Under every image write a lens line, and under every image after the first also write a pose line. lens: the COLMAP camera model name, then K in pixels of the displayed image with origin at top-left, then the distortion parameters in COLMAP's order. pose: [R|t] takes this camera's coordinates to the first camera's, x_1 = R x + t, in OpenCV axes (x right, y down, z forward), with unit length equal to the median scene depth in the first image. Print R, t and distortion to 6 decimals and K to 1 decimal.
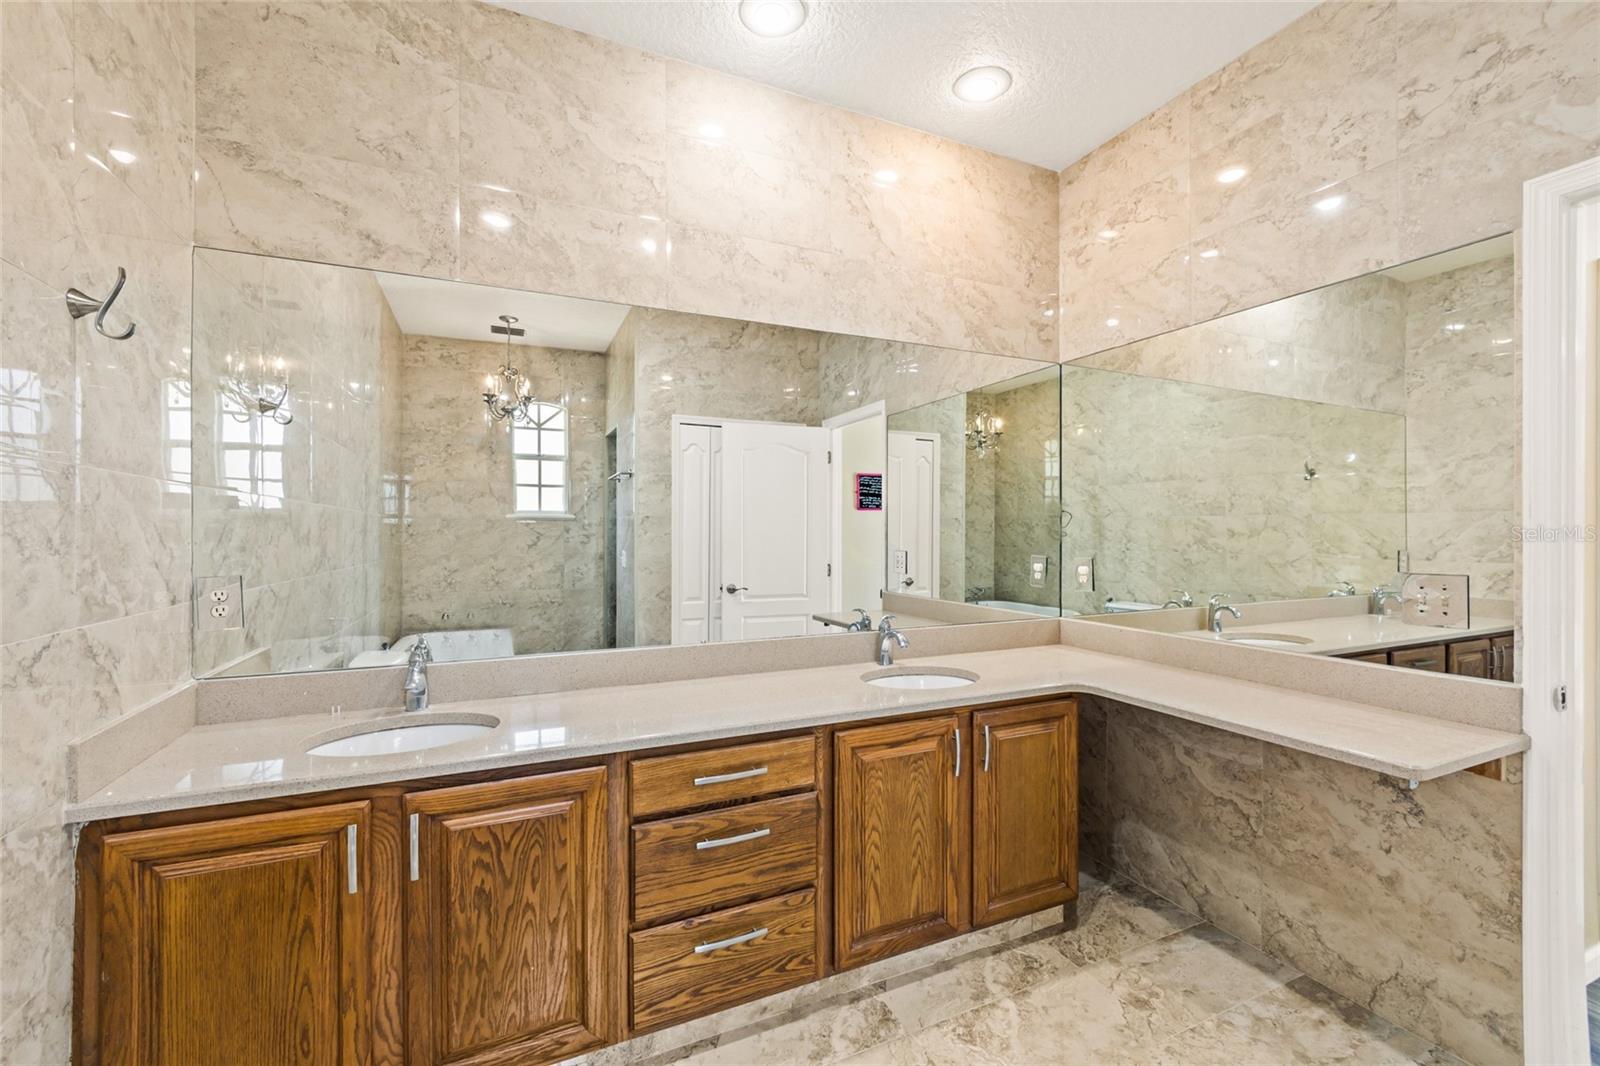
lens RADIAL K [[700.6, 0, 797.6], [0, 700.6, 531.9], [0, 0, 1]] dist [-0.007727, 0.001043]
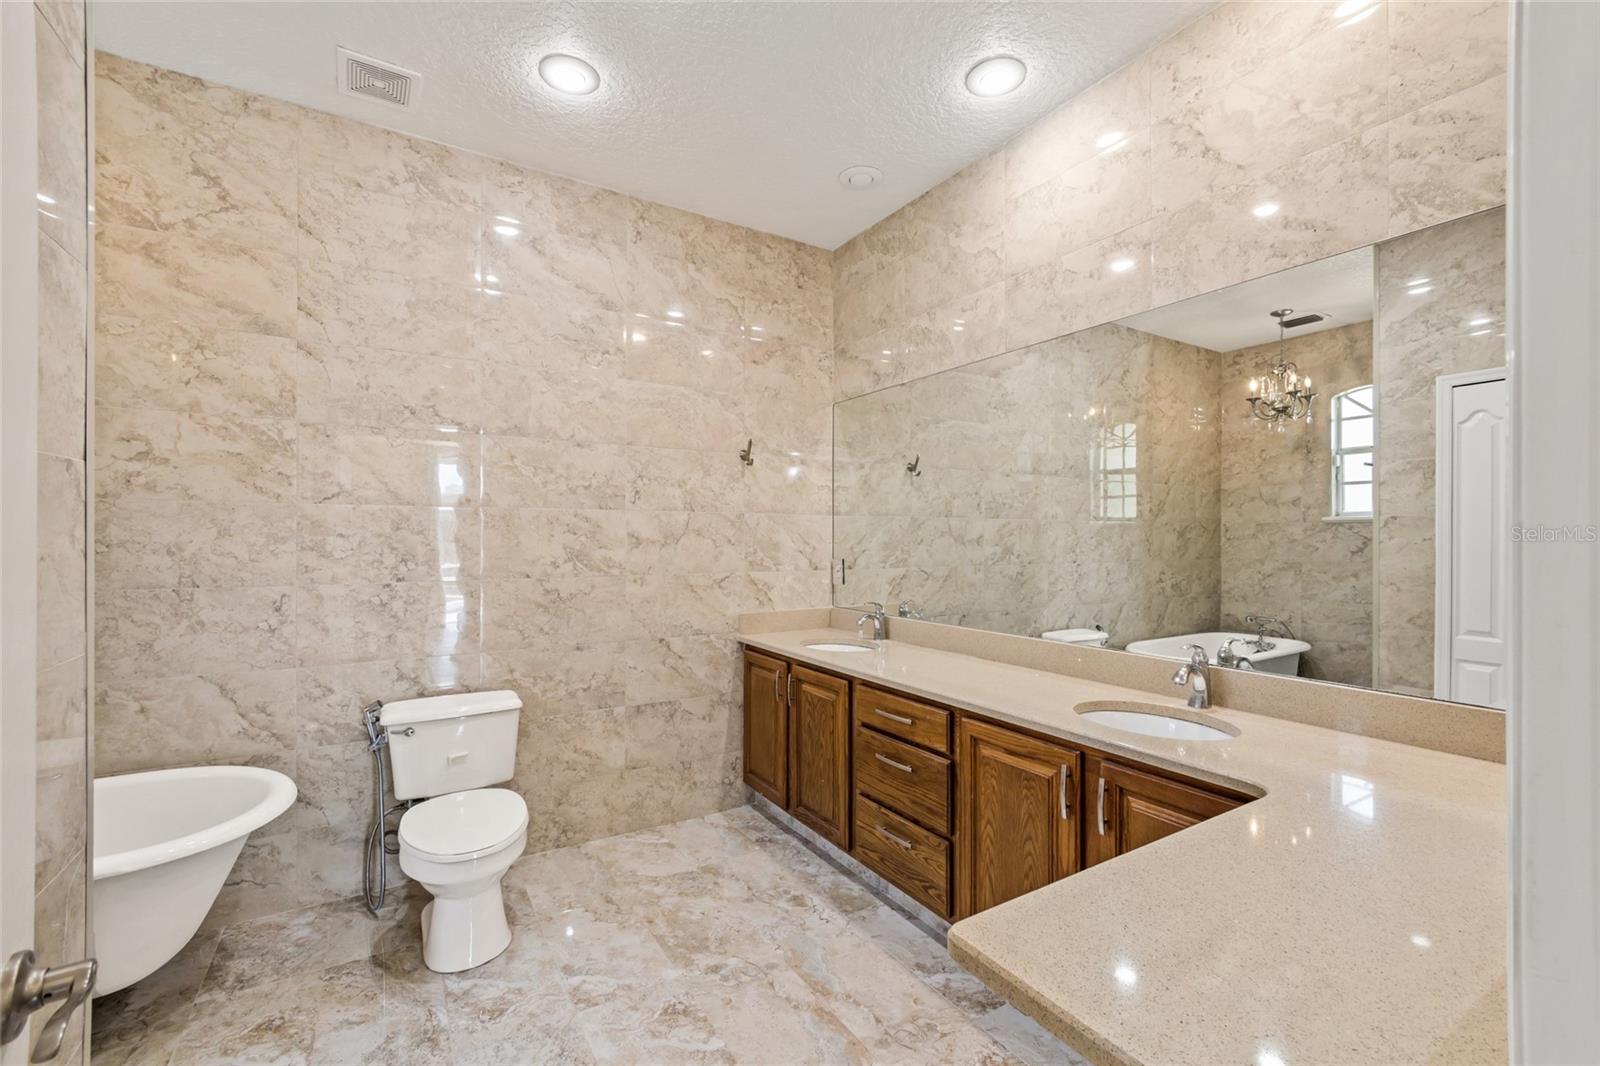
lens RADIAL K [[700.6, 0, 796.6], [0, 700.6, 534.3], [0, 0, 1]] dist [-0.007727, 0.001043]
pose [[0.085898, -0.002970, -0.996300, 0.985665], [0.001599, 0.999995, -0.002844, -0.003427], [0.996303, -0.001349, 0.085902, 0.544641]]
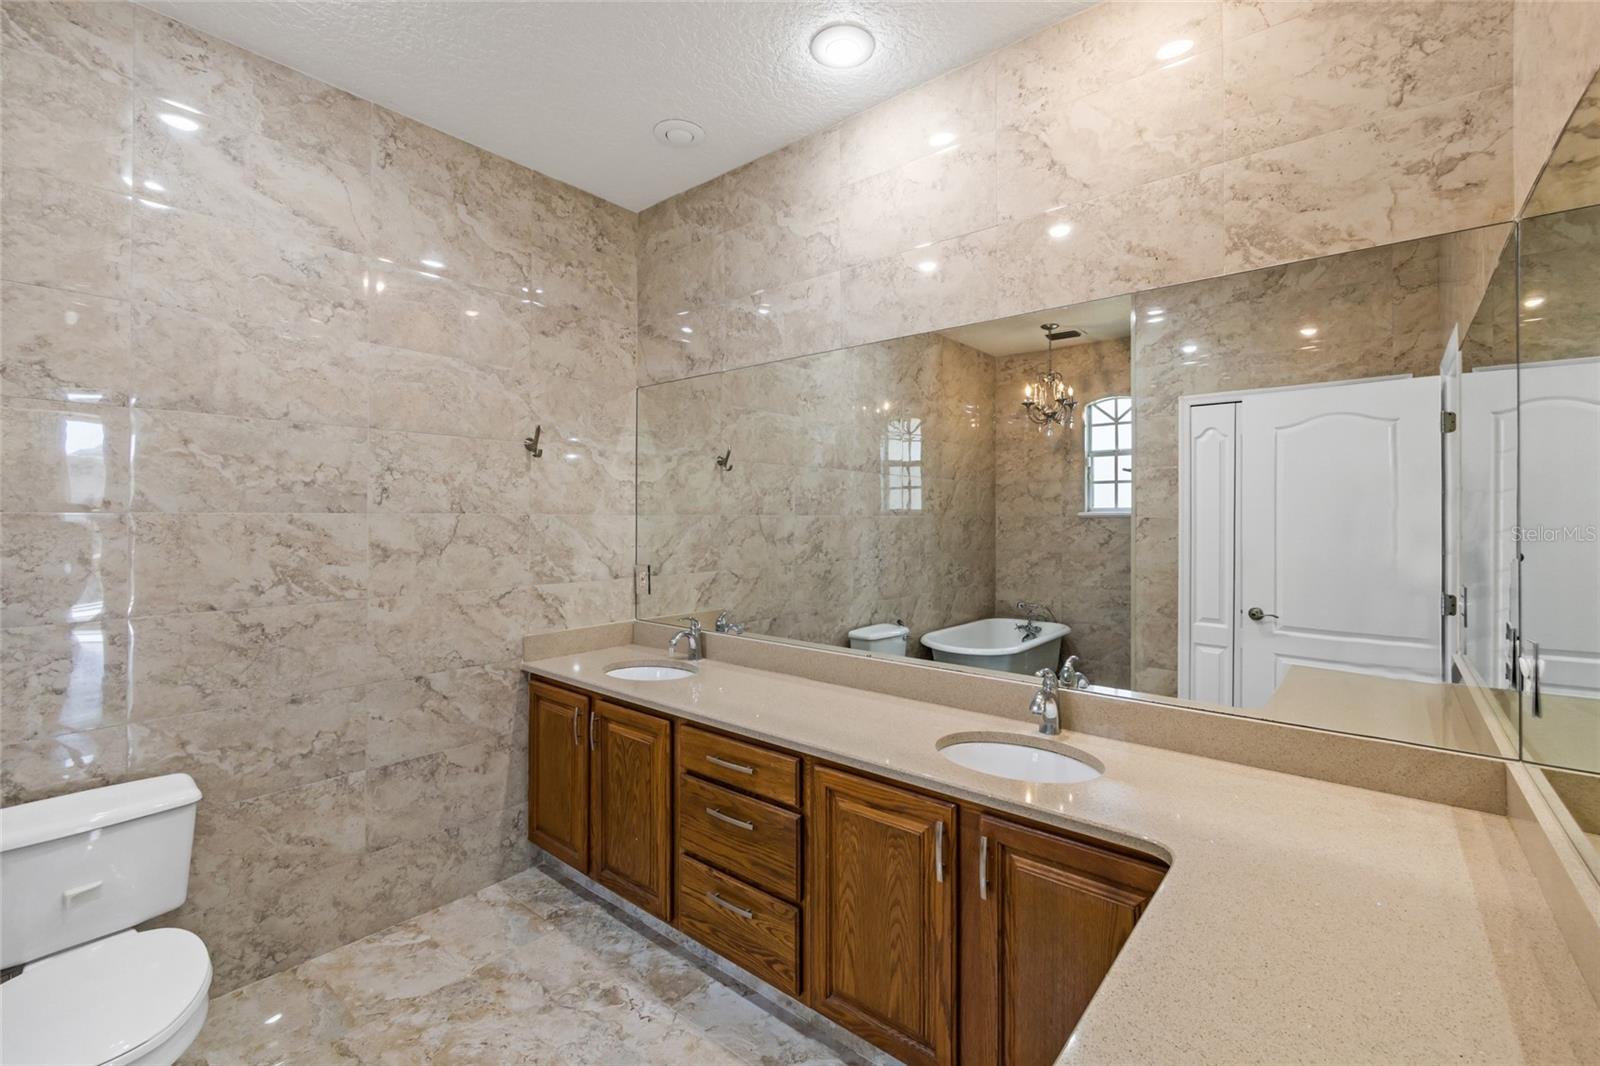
lens RADIAL K [[700.6, 0, 804.7], [0, 700.6, 507.2], [0, 0, 1]] dist [-0.007727, 0.001043]
pose [[0.408496, -0.005472, -0.912744, 0.810305], [0.000100, 0.999982, -0.005951, -0.060023], [0.912760, 0.002340, 0.408490, 0.498184]]
